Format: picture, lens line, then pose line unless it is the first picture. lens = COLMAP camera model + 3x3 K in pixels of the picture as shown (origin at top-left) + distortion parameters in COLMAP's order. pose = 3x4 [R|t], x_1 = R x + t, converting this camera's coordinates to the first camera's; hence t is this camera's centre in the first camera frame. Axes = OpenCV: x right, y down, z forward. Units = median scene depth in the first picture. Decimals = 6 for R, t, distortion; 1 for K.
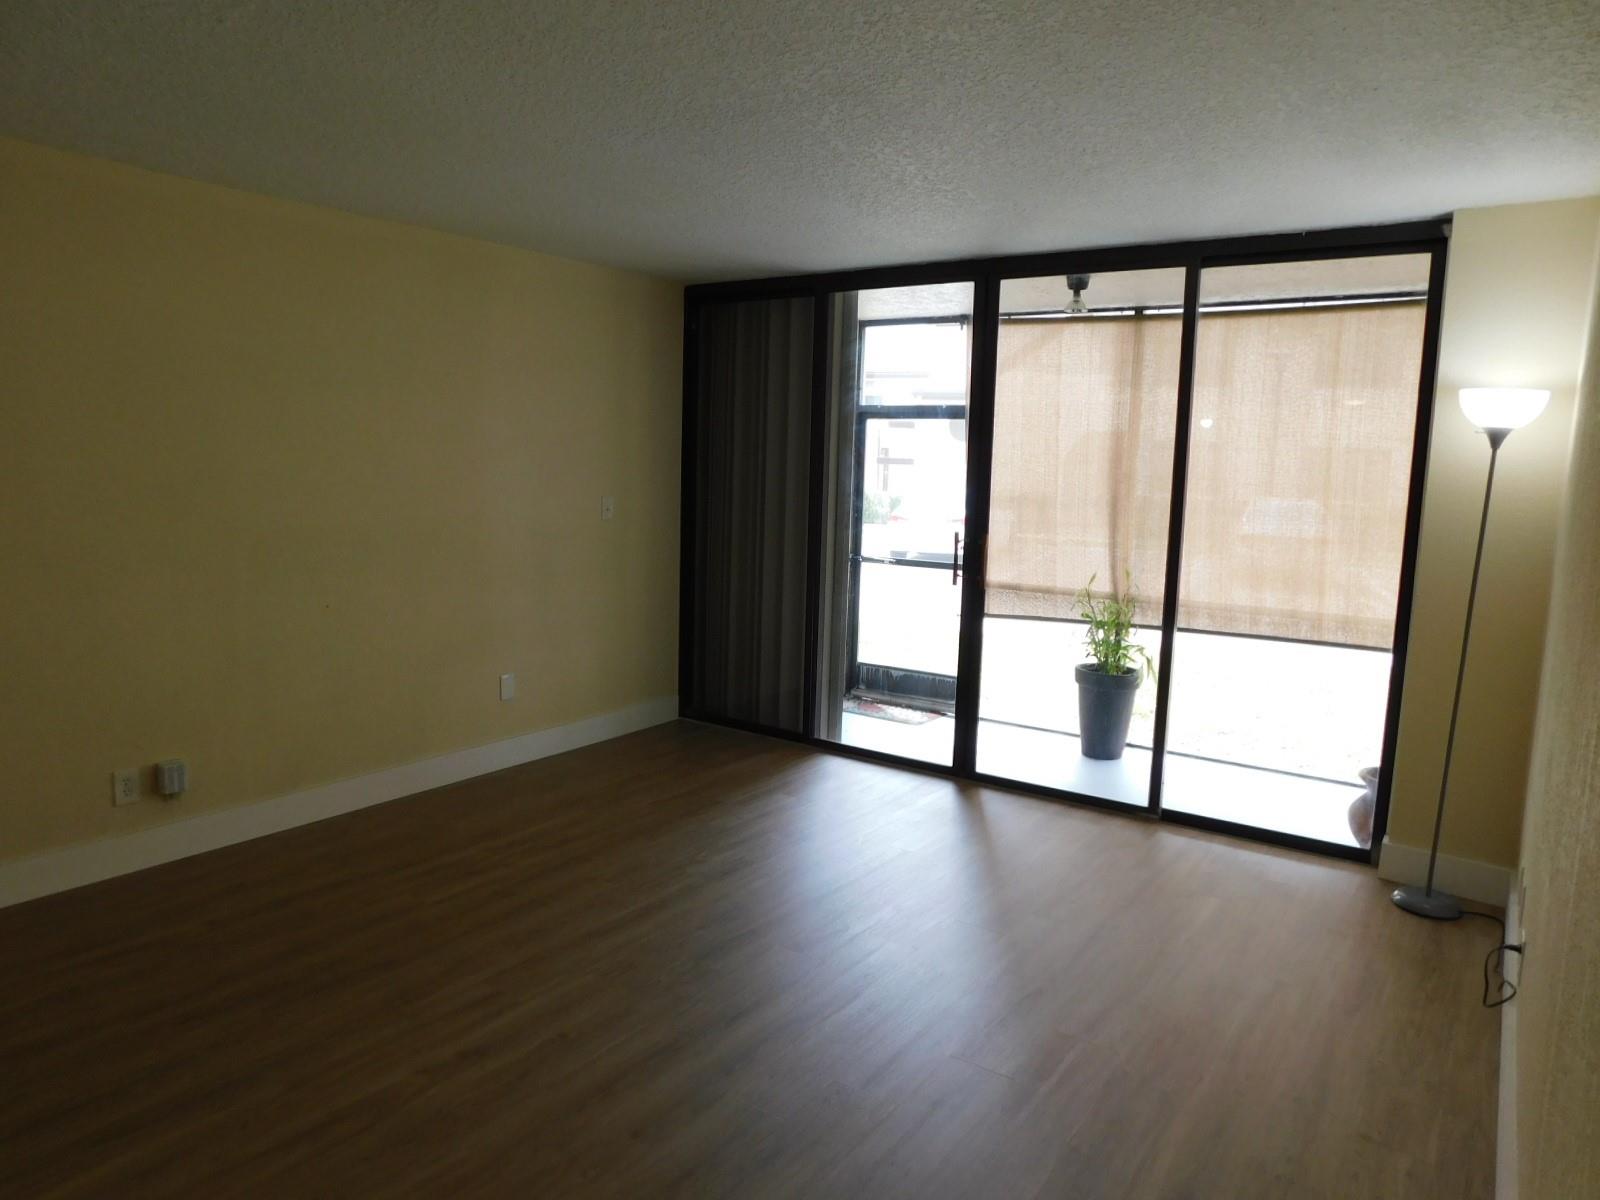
lens RADIAL K [[1053.1, 0, 798.1], [0, 1053.1, 598.3], [0, 0, 1]] dist [-0.072402, 0.057173]
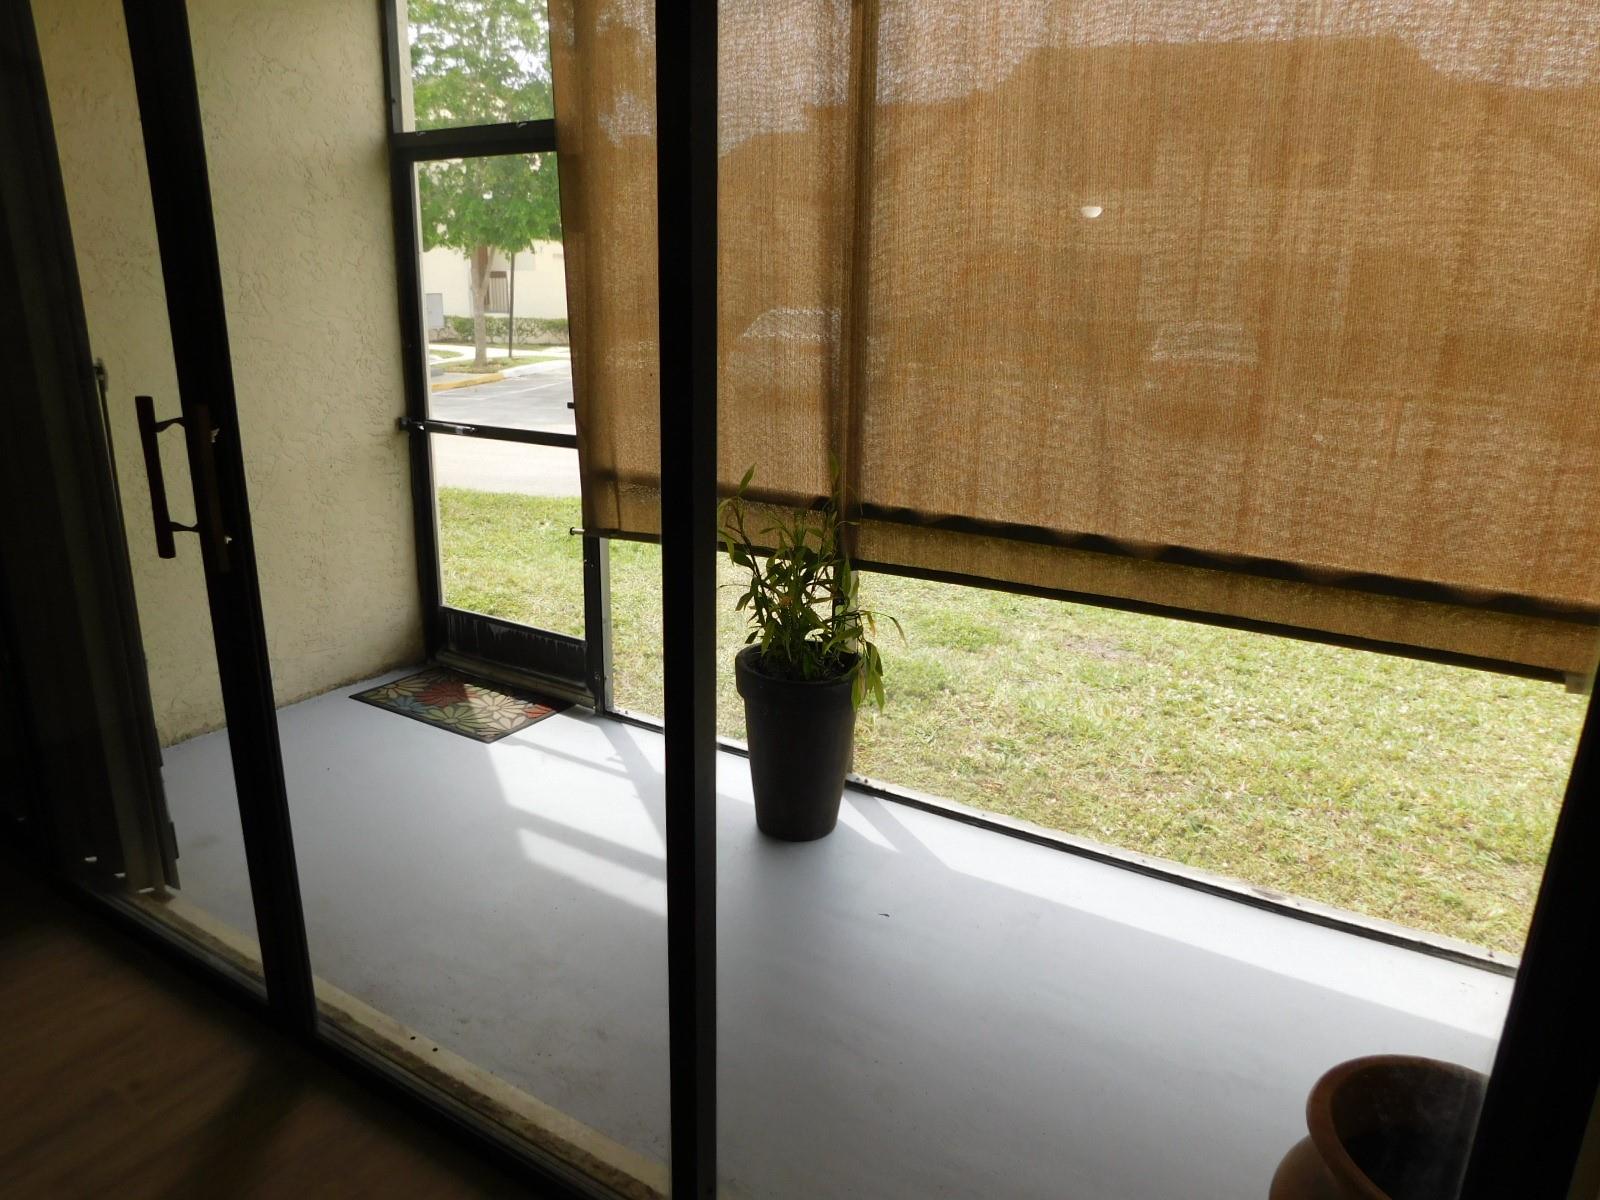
lens RADIAL K [[1053.1, 0, 798.1], [0, 1053.1, 598.3], [0, 0, 1]] dist [-0.072402, 0.057173]
pose [[0.997982, -0.023400, 0.059025, 0.227549], [0.013694, 0.987058, 0.159776, -0.033484], [-0.062000, -0.158645, 0.985387, 0.446471]]
